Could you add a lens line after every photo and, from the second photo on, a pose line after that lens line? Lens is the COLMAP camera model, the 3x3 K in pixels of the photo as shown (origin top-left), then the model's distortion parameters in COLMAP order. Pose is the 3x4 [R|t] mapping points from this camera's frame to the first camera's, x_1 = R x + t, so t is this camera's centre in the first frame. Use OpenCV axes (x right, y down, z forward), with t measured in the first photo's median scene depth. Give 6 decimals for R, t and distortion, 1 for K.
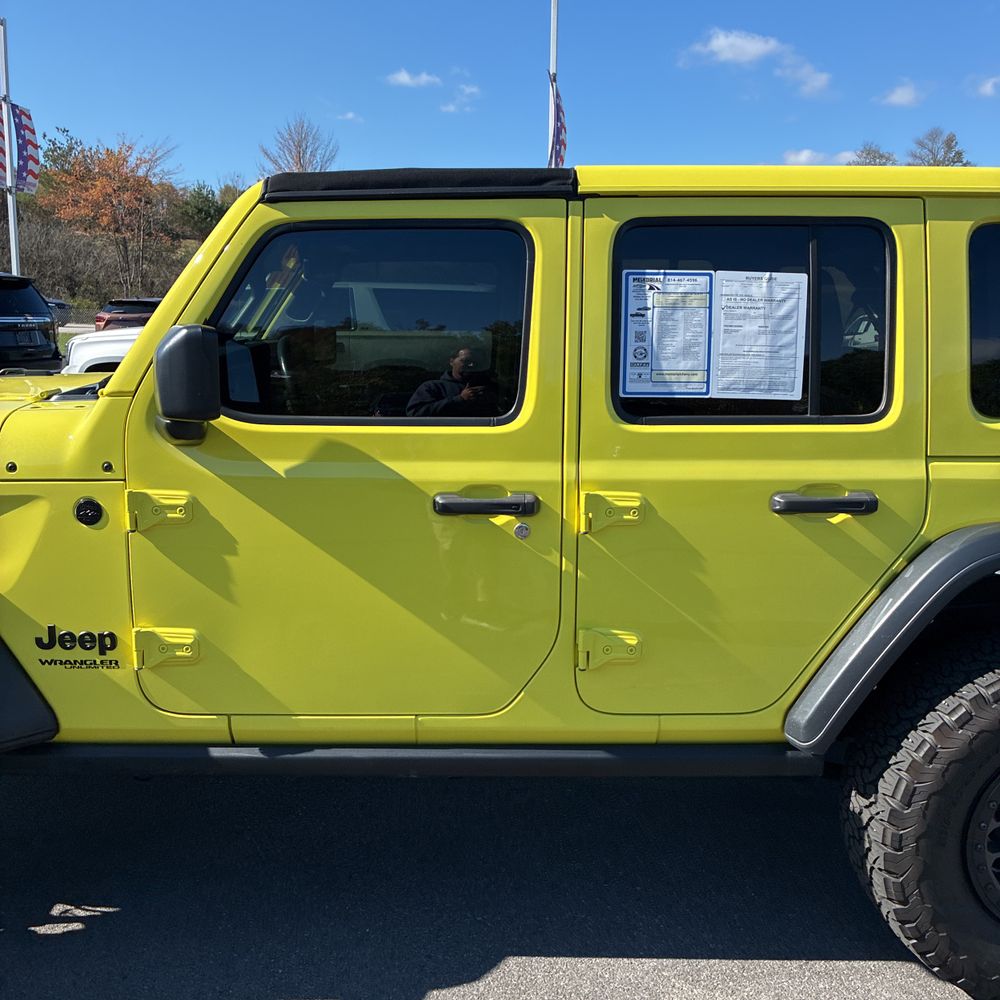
lens RADIAL K [[1030.2, 0, 502.0], [0, 1030.2, 512.5], [0, 0, 1]] dist [0.044157, -0.042863]
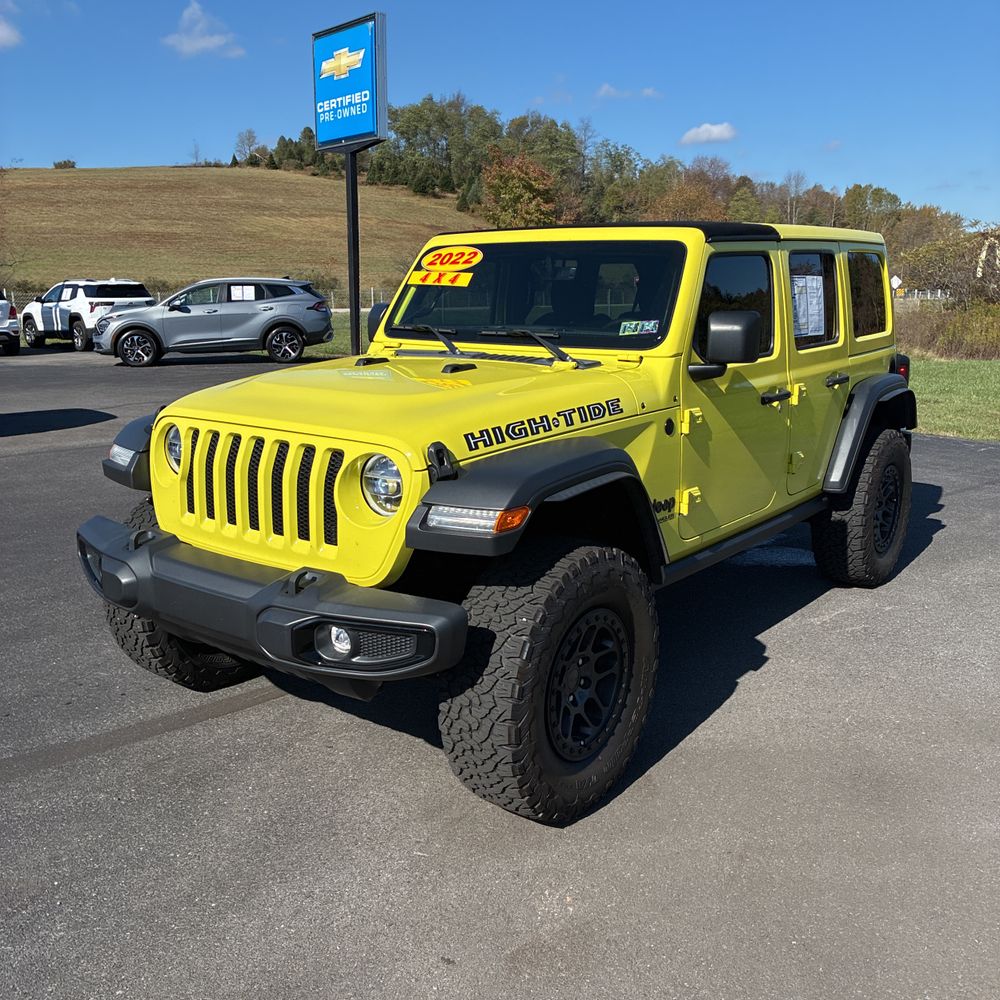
lens RADIAL K [[1022.0, 0, 523.5], [0, 1022.0, 513.6], [0, 0, 1]] dist [0.102109, -0.166110]
pose [[0.616542, -0.193164, 0.763258, -1.852371], [0.165100, 0.979602, 0.114552, -0.092633], [-0.769817, 0.055388, 0.635857, 0.124379]]
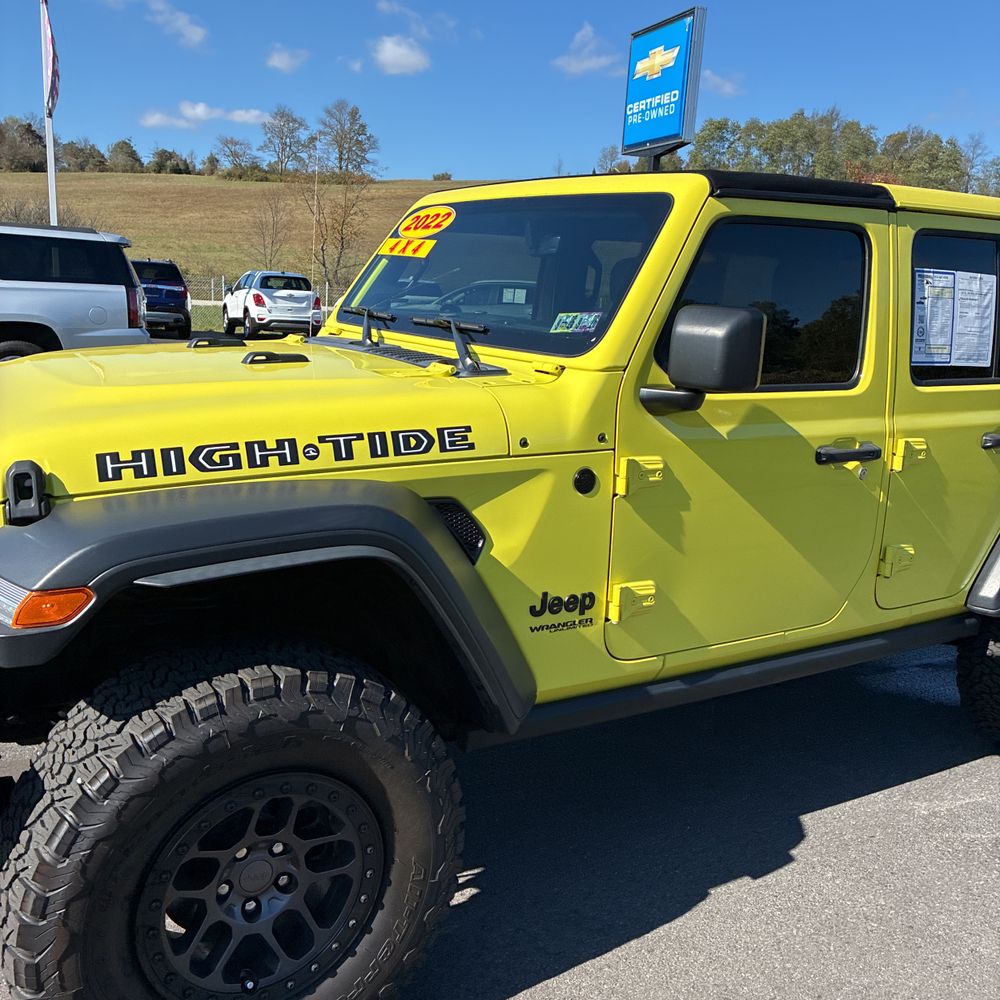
lens RADIAL K [[1030.2, 0, 502.0], [0, 1030.2, 512.5], [0, 0, 1]] dist [0.044157, -0.042863]
pose [[0.851809, -0.082984, 0.517238, -1.020350], [0.061890, 0.996400, 0.057935, -0.034736], [-0.520184, -0.017338, 0.853878, 0.143267]]
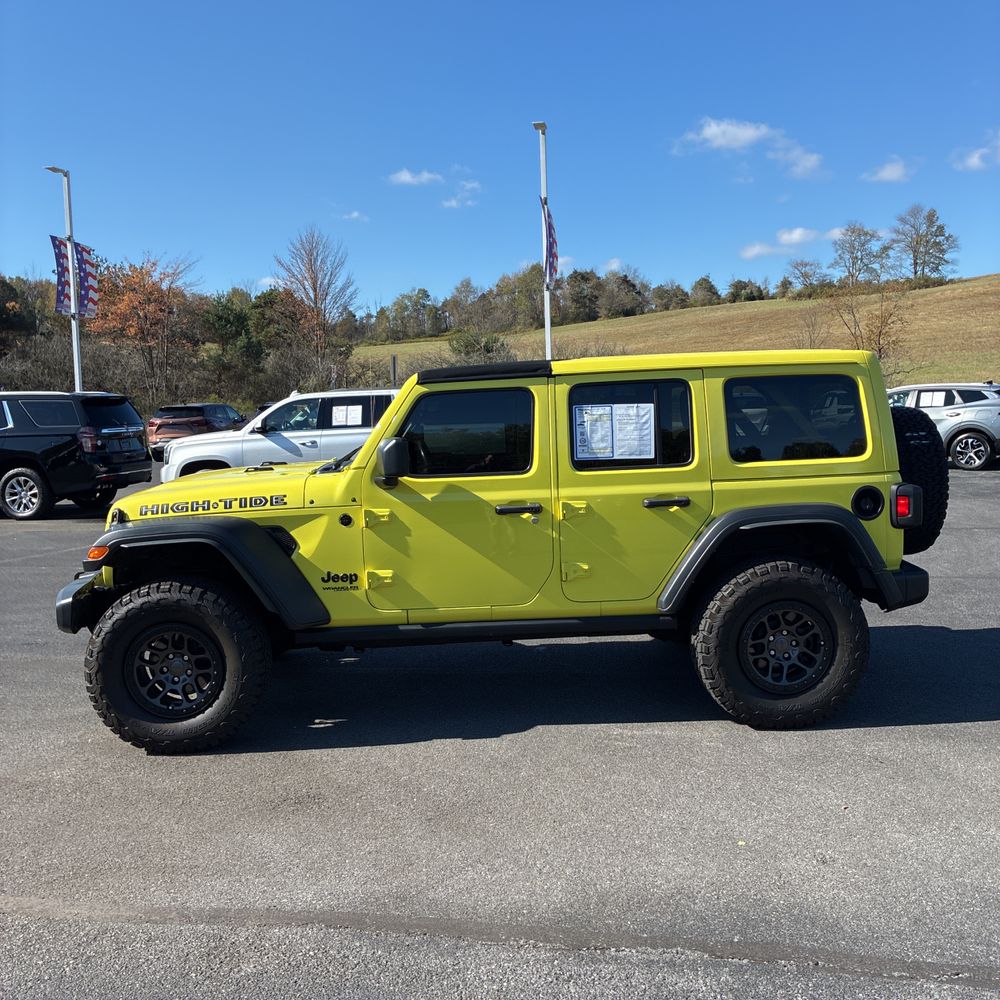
lens RADIAL K [[1067.4, 0, 500.0], [0, 1067.4, 500.0], [0, 0, 1]] dist [0.032835, -0.009970]
pose [[0.998976, -0.042926, -0.014293, -0.021841], [0.041384, 0.994639, -0.094763, 0.194086], [0.018284, 0.094075, 0.995397, -1.354726]]
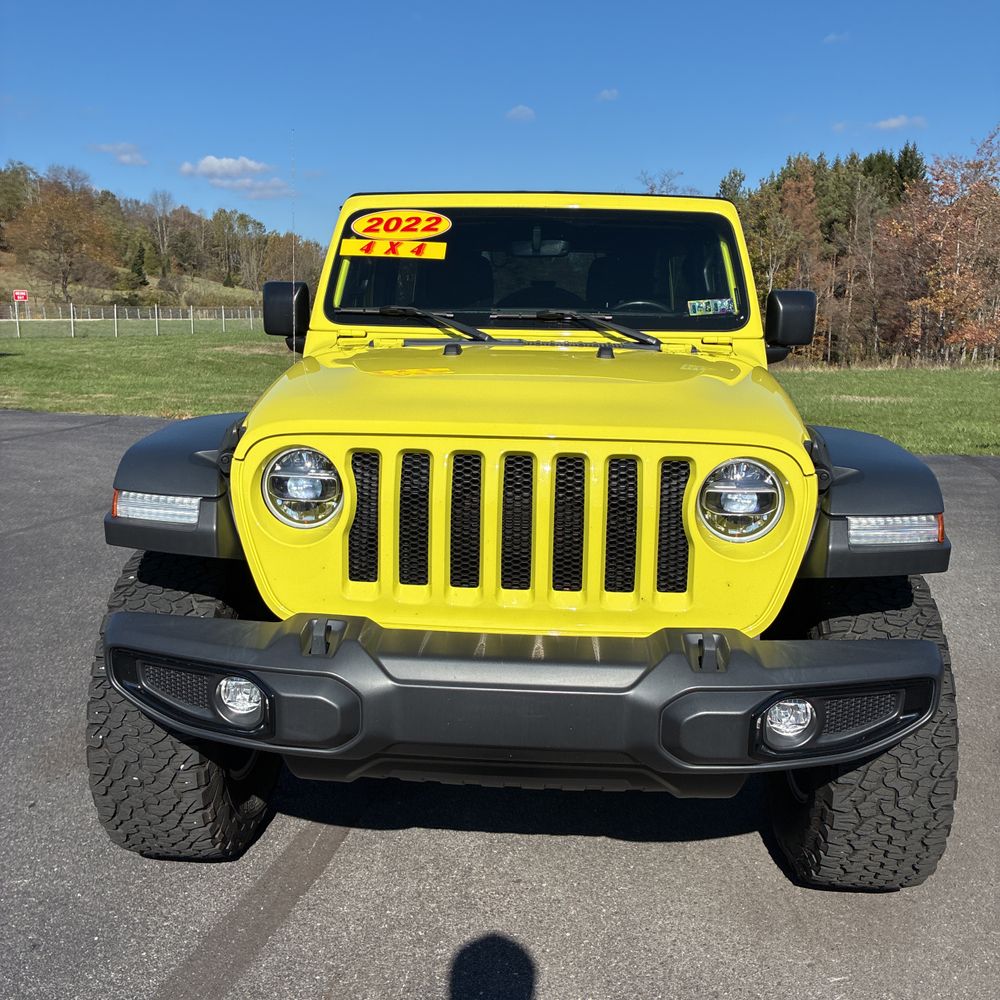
lens RADIAL K [[1008.1, 0, 493.4], [0, 1008.1, 501.0], [0, 0, 1]] dist [0.036252, -0.026627]
pose [[0.062701, -0.205470, 0.976653, -1.900808], [0.180801, 0.964725, 0.191353, -0.236415], [-0.981519, 0.164582, 0.097639, 1.266859]]
